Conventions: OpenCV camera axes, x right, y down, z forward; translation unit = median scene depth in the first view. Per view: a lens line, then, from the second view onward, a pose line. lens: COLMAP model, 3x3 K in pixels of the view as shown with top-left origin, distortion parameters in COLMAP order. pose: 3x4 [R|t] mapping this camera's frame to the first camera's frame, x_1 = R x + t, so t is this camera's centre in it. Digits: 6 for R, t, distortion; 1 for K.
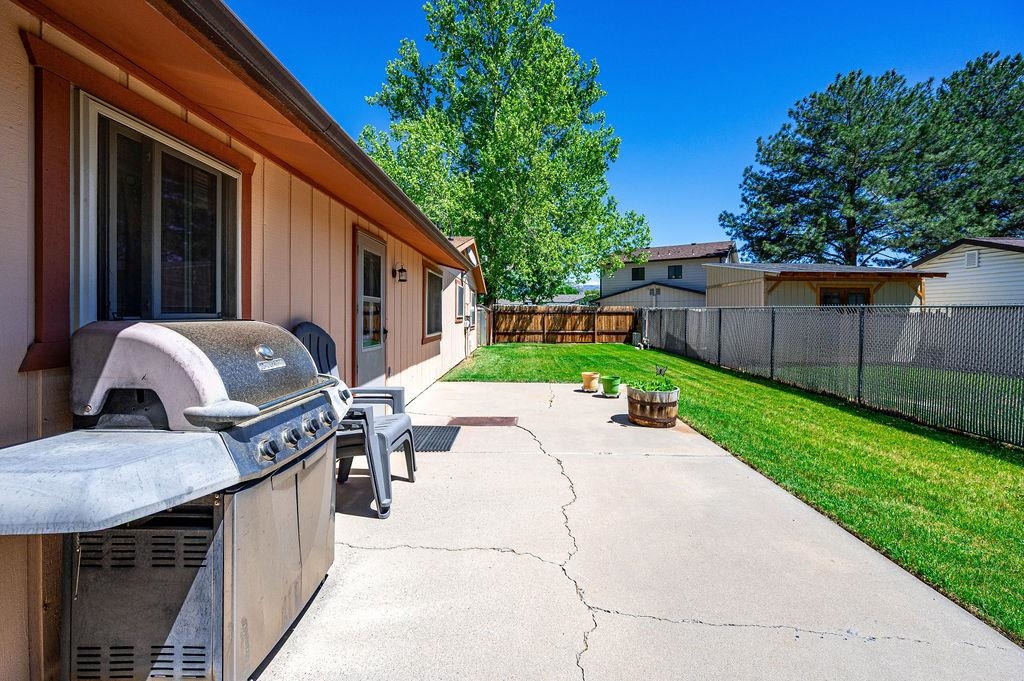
lens RADIAL K [[416.8, 0, 513.0], [0, 416.8, 310.3], [0, 0, 1]] dist [-0.000464, -0.000457]
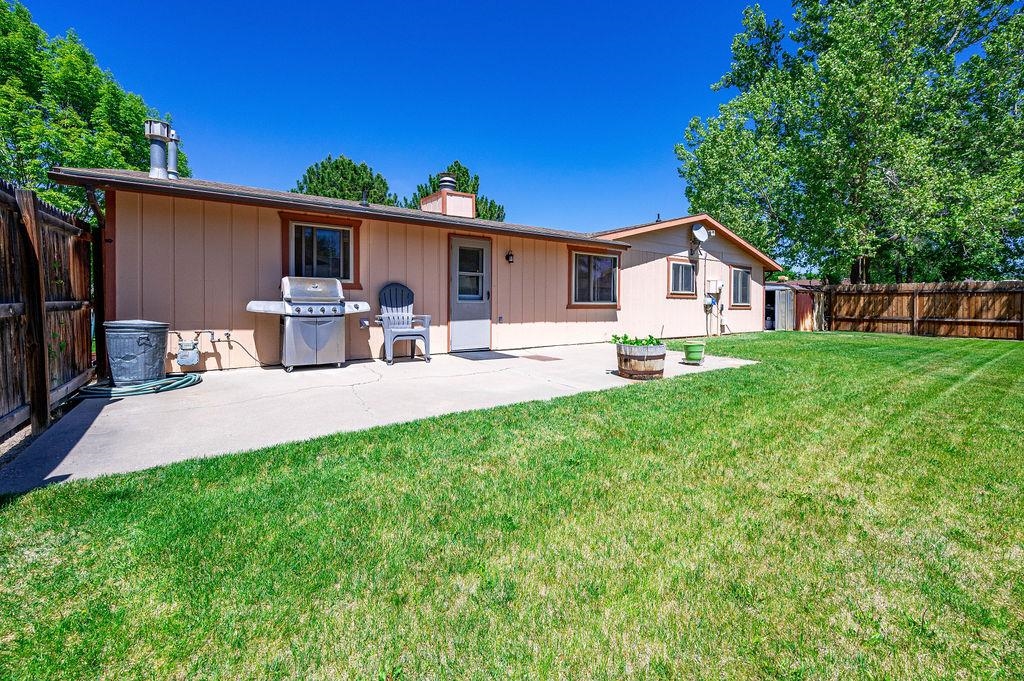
lens RADIAL K [[411.8, 0, 513.9], [0, 411.8, 299.3], [0, 0, 1]] dist [-0.000861, -0.000118]
pose [[0.580302, -0.003390, -0.814394, 0.252183], [0.001443, 0.999994, -0.003134, 0.018446], [0.814400, 0.000643, 0.580303, 0.030624]]
